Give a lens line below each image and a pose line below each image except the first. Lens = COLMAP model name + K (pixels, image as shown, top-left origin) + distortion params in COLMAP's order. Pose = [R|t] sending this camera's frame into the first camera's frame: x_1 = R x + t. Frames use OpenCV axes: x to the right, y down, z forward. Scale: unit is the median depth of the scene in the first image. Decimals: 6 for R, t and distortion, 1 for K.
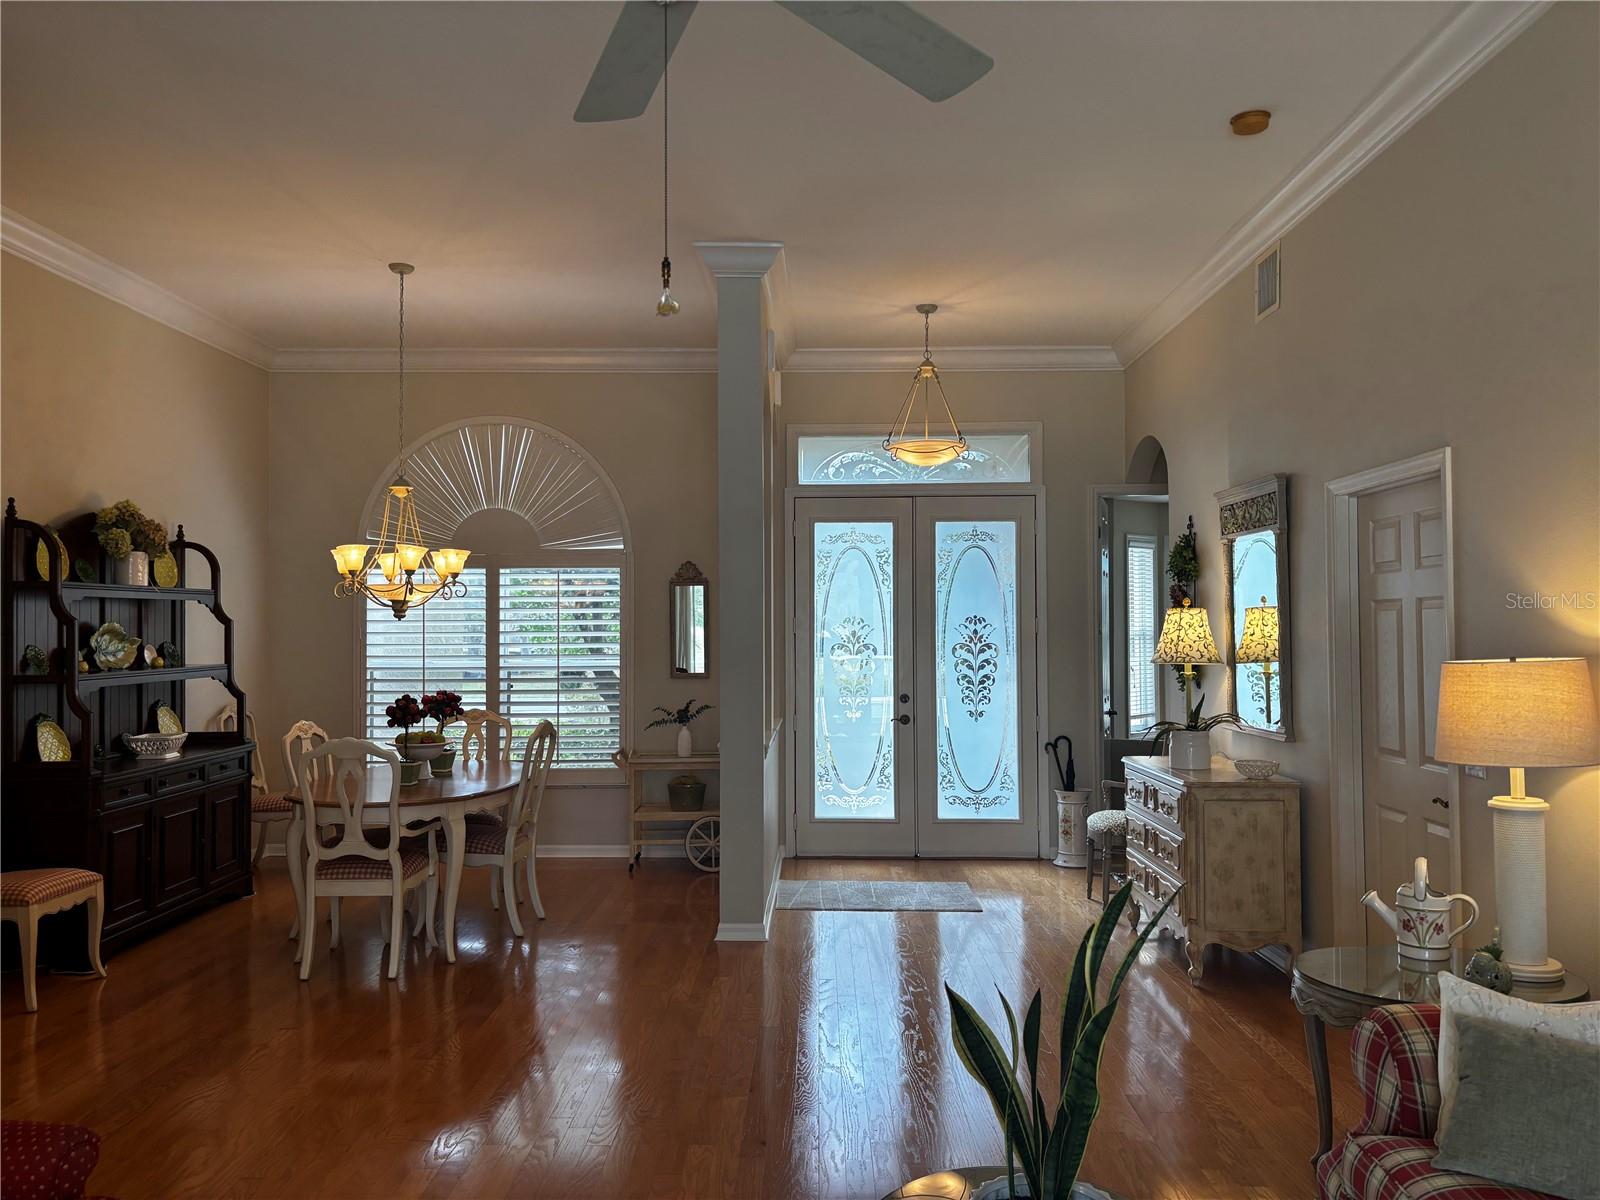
lens RADIAL K [[1213.0, 0, 800.0], [0, 1213.0, 600.0], [0, 0, 1]] dist [0.079290, -0.127866]
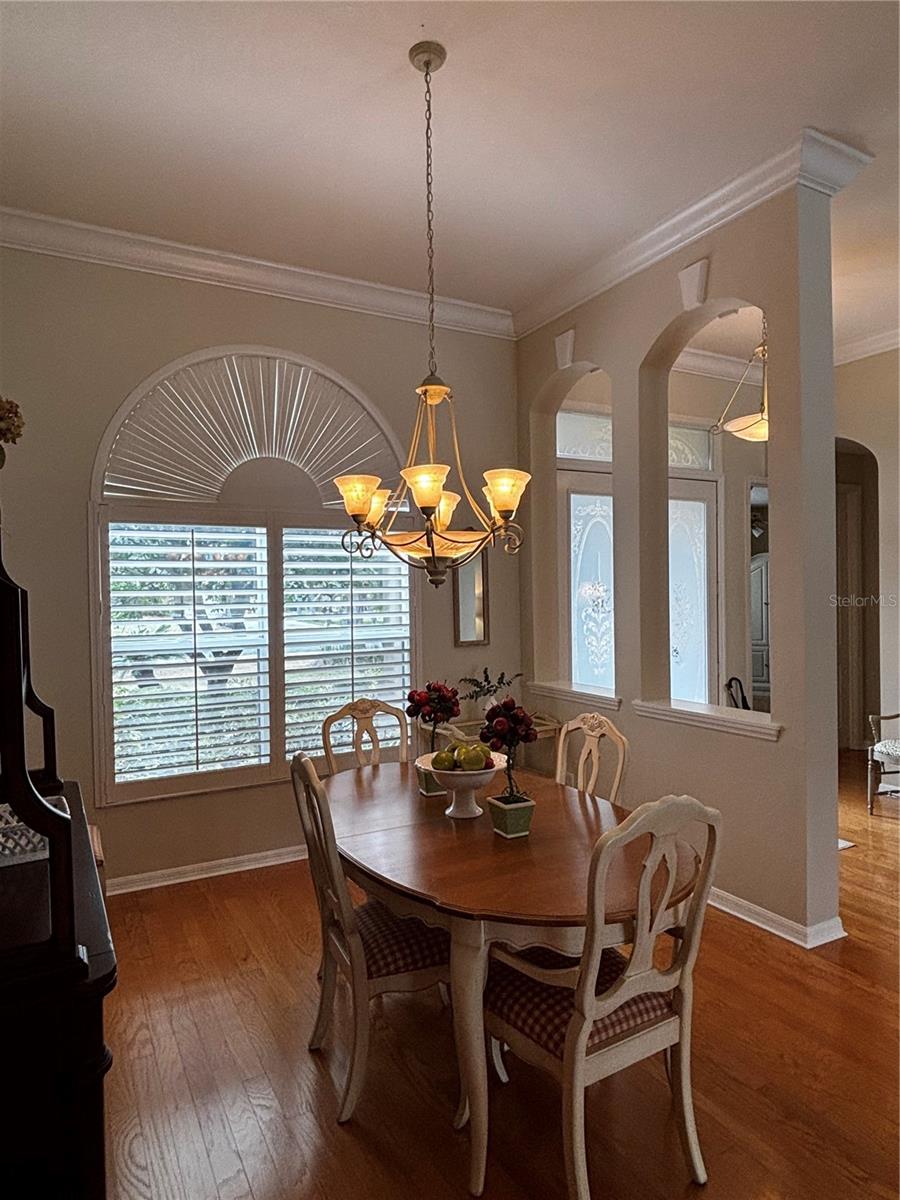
lens RADIAL K [[735.3, 0, 450.0], [0, 735.3, 600.0], [0, 0, 1]] dist [-0.002389, -0.001239]
pose [[0.868853, -0.018961, 0.494707, -0.480527], [0.004815, 0.999543, 0.029852, 0.011725], [-0.495047, -0.023555, 0.868547, 0.595637]]
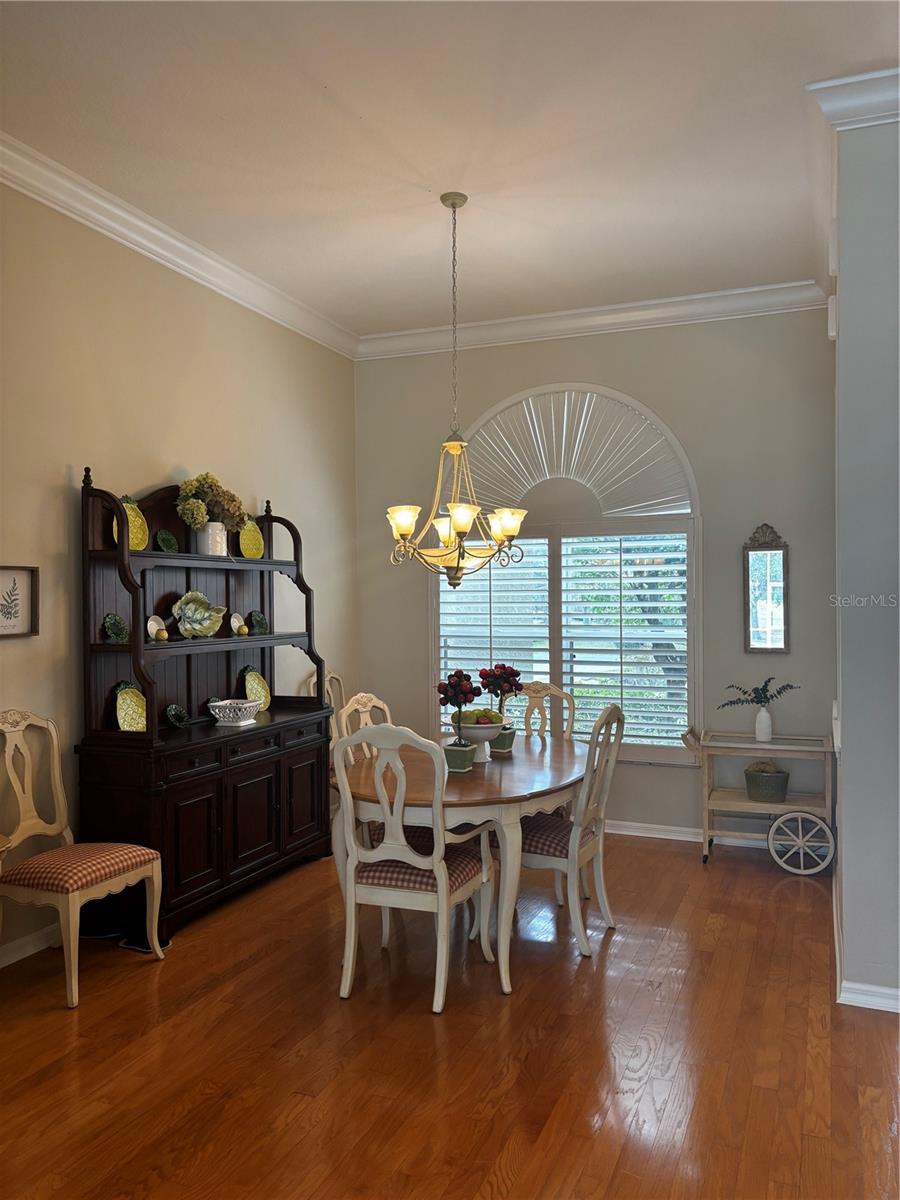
lens RADIAL K [[909.7, 0, 450.0], [0, 909.7, 600.0], [0, 0, 1]] dist [0.079290, -0.127866]
pose [[0.932365, -0.001611, -0.361515, -0.076446], [0.009403, 0.999760, 0.019797, 0.010988], [0.361396, -0.021858, 0.932156, 0.332548]]
